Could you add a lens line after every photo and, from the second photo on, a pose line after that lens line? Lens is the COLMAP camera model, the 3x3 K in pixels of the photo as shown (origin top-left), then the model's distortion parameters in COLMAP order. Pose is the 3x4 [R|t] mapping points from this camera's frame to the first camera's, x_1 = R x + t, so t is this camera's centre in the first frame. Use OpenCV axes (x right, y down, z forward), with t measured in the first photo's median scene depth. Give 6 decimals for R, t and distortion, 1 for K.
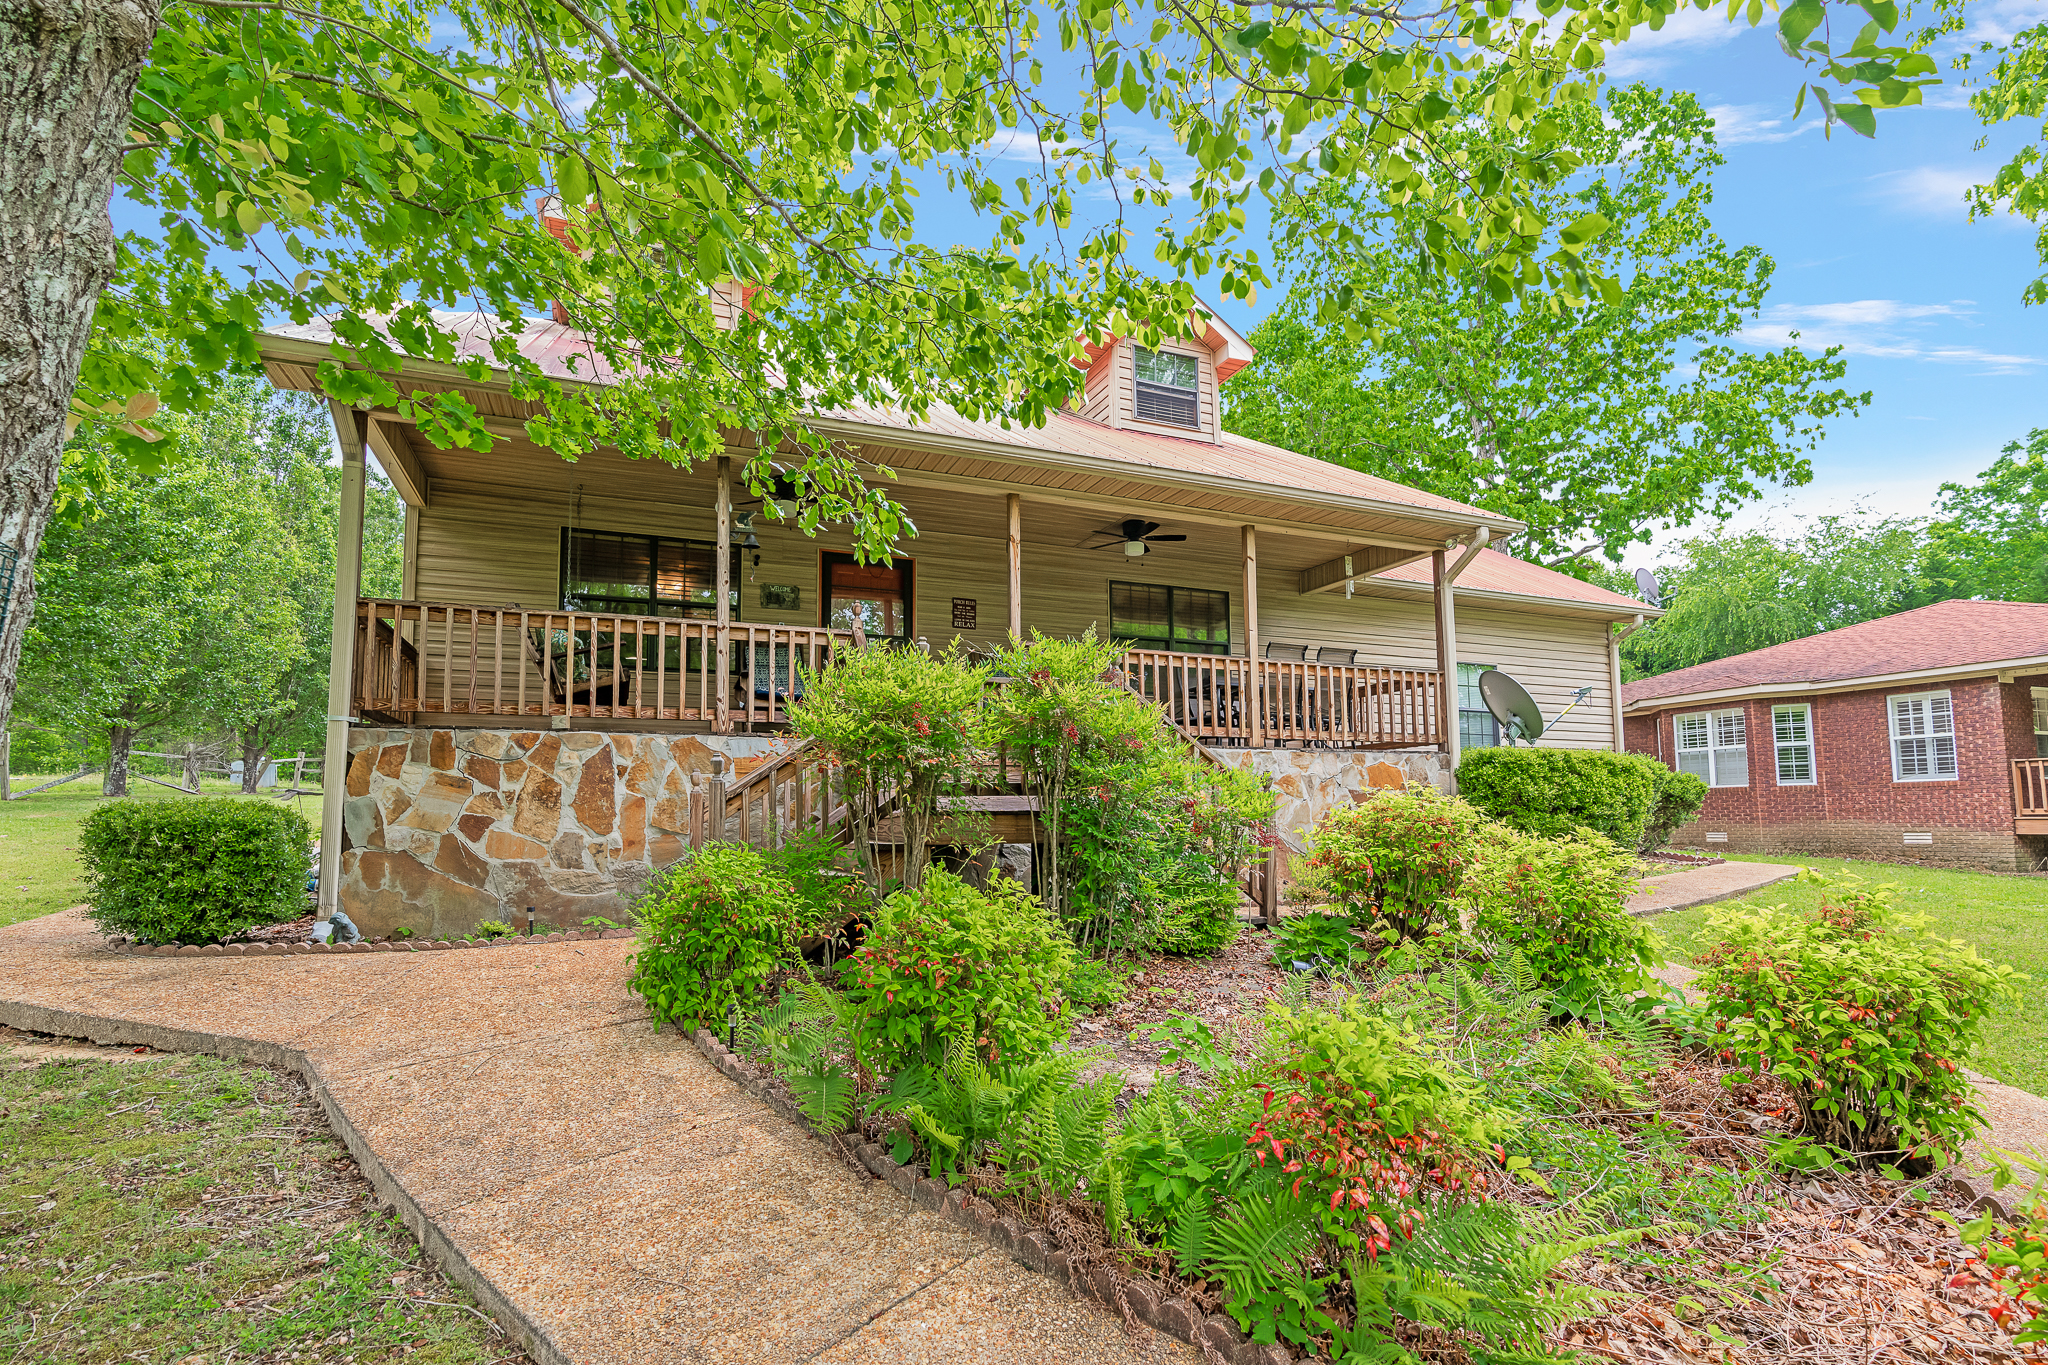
lens RADIAL K [[929.7, 0, 1015.3], [0, 929.7, 771.4], [0, 0, 1]] dist [-0.003531, 0.001123]
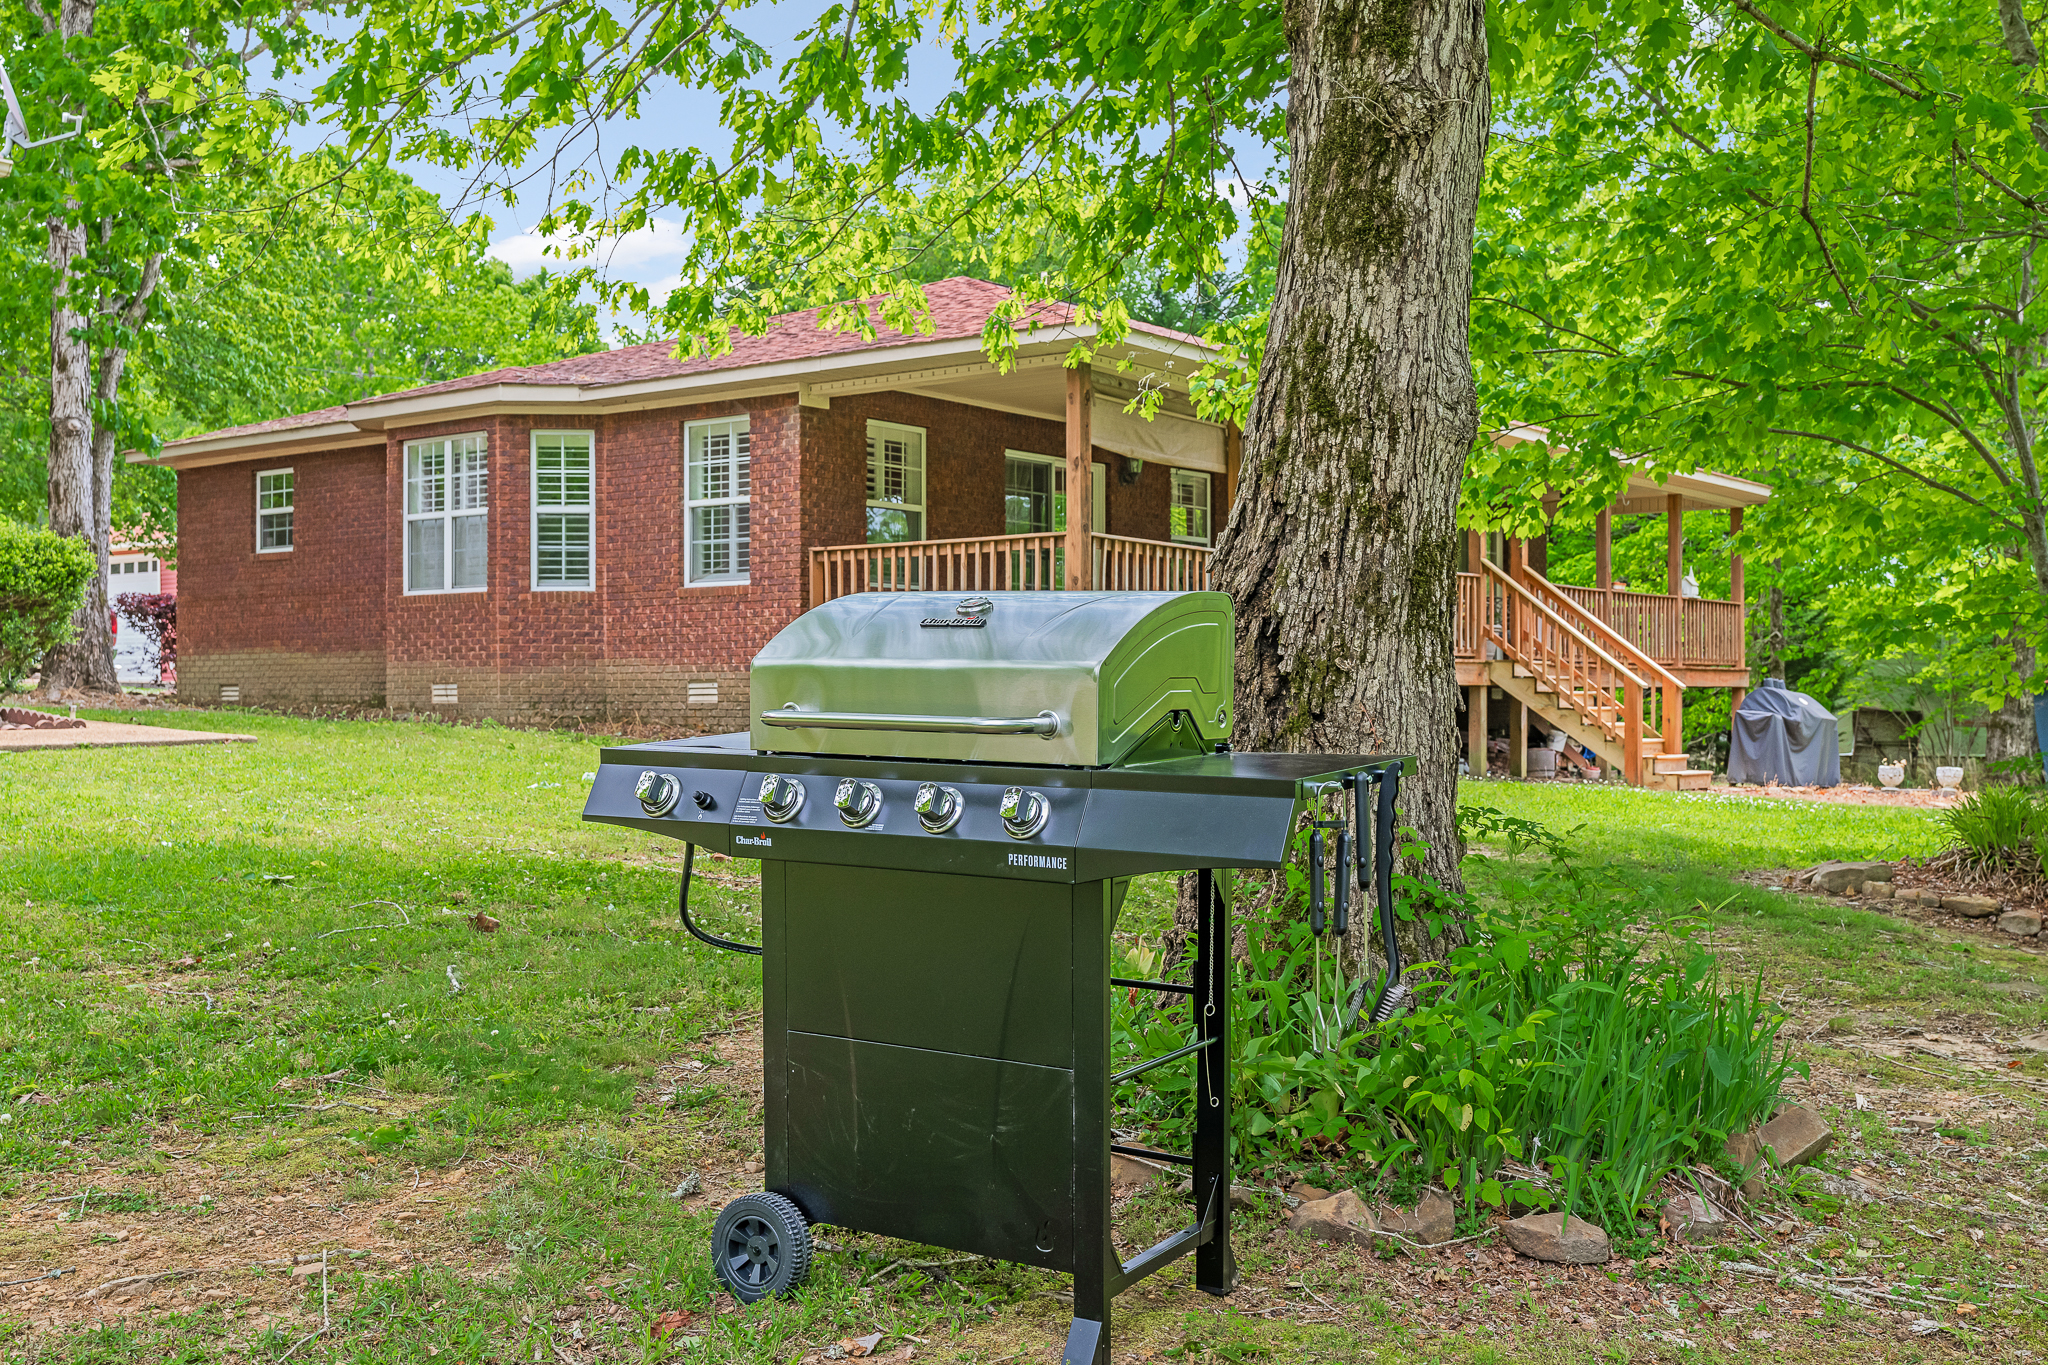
lens RADIAL K [[2034.2, 0, 1015.8], [0, 2034.2, 692.8], [0, 0, 1]] dist [0.004511, 0.000000]
pose [[0.844777, 0.007857, 0.535060, 0.889621], [-0.032980, 0.998756, 0.037404, 0.039472], [-0.534101, -0.049244, 0.843986, -0.133149]]
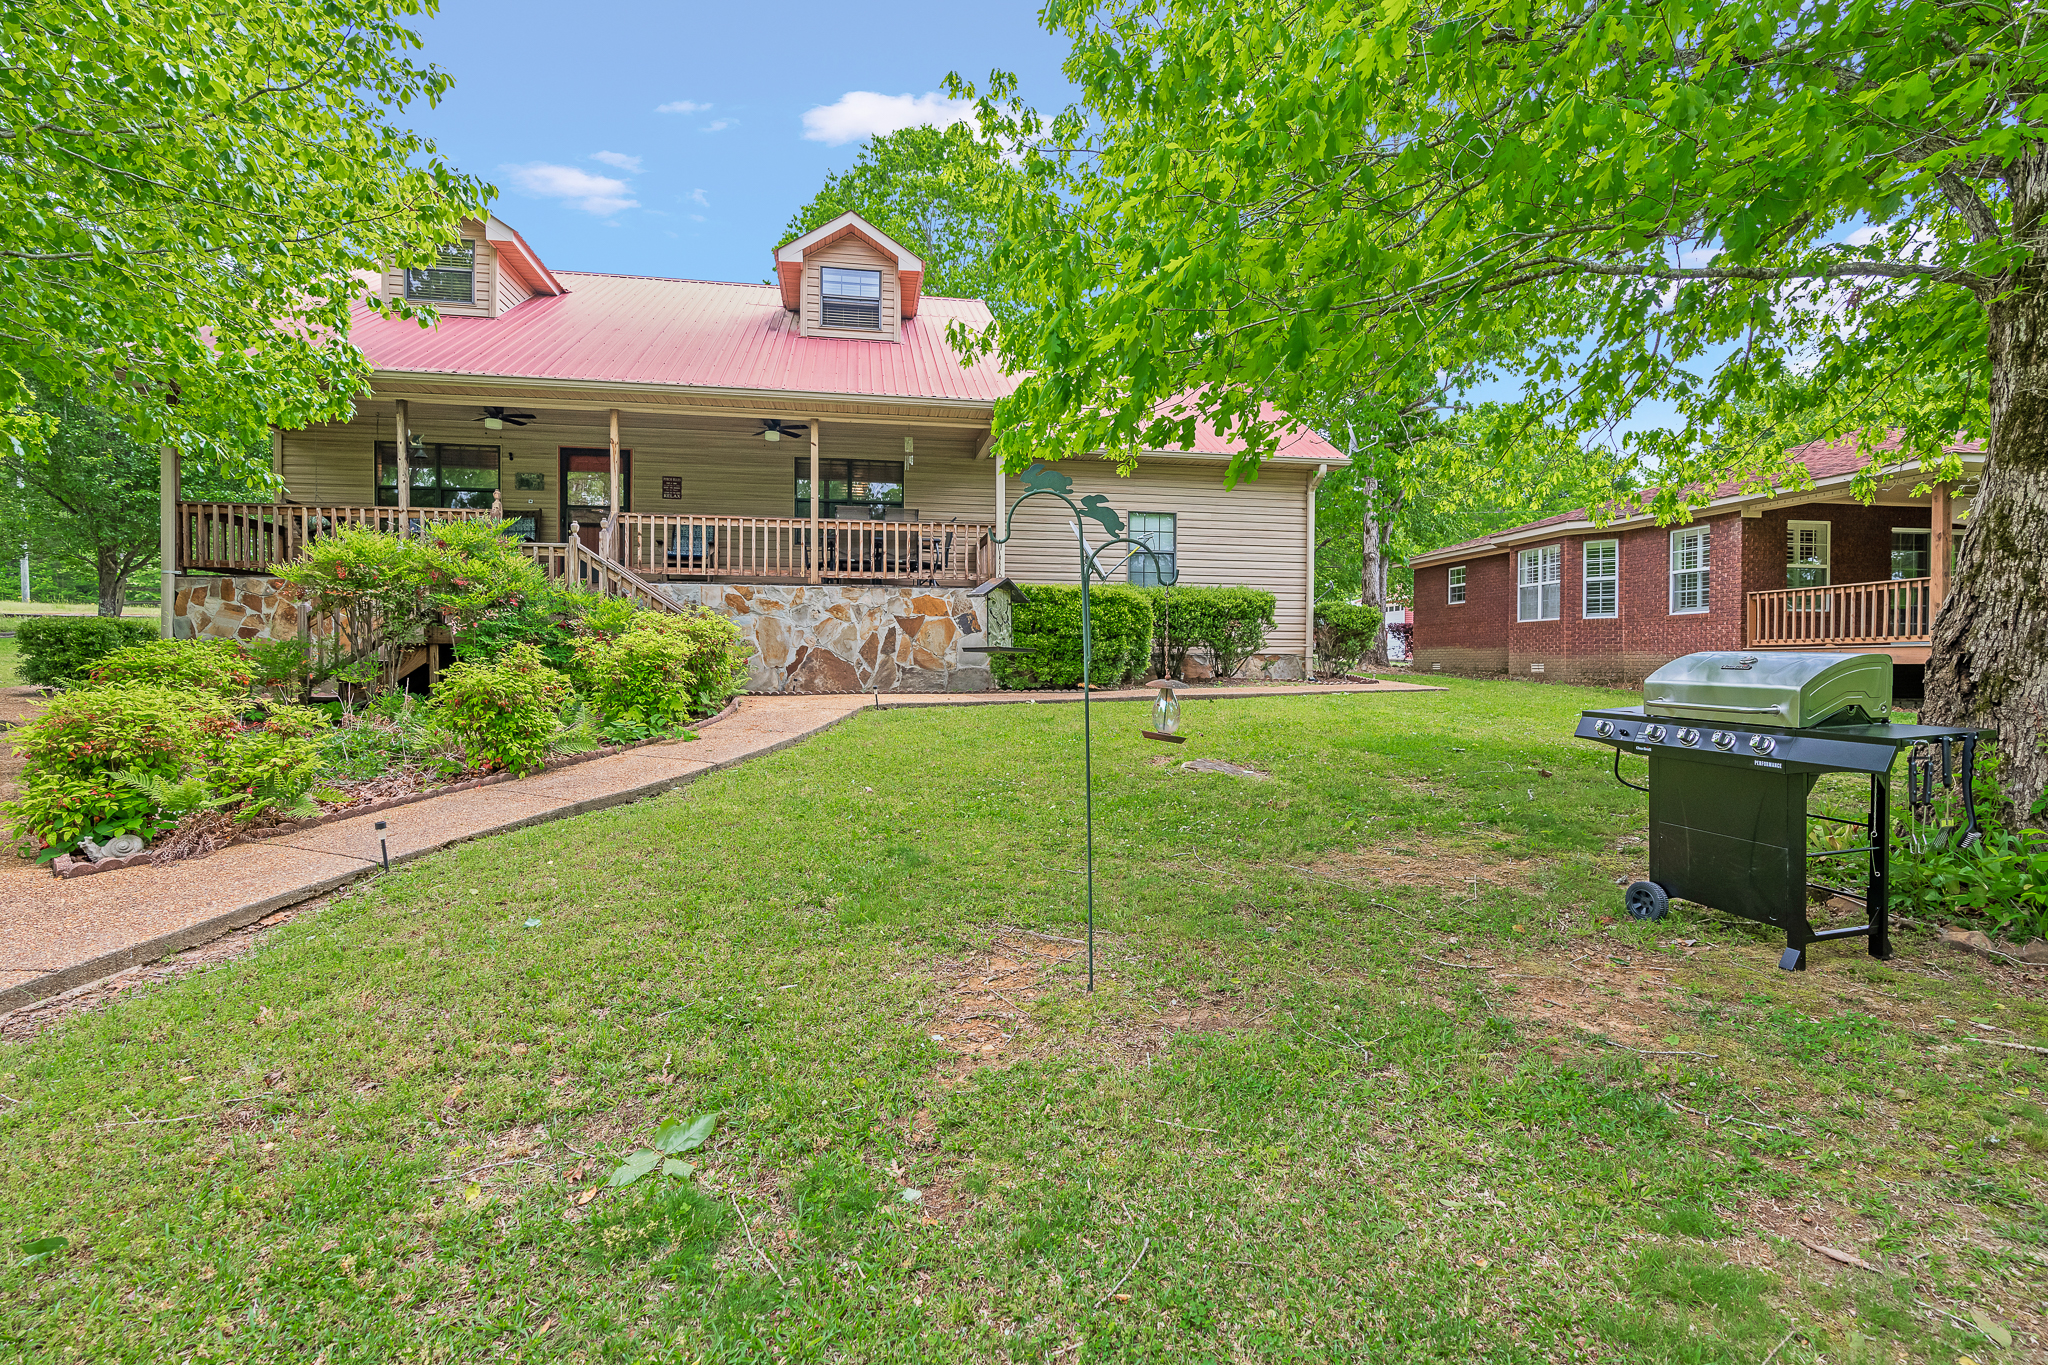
lens RADIAL K [[929.7, 0, 1051.2], [0, 929.7, 690.2], [0, 0, 1]] dist [-0.003531, 0.001123]
pose [[0.981168, 0.014098, -0.192643, 0.854519], [0.001547, 0.996727, 0.080821, 0.018614], [0.193152, -0.079597, 0.977935, -0.277953]]
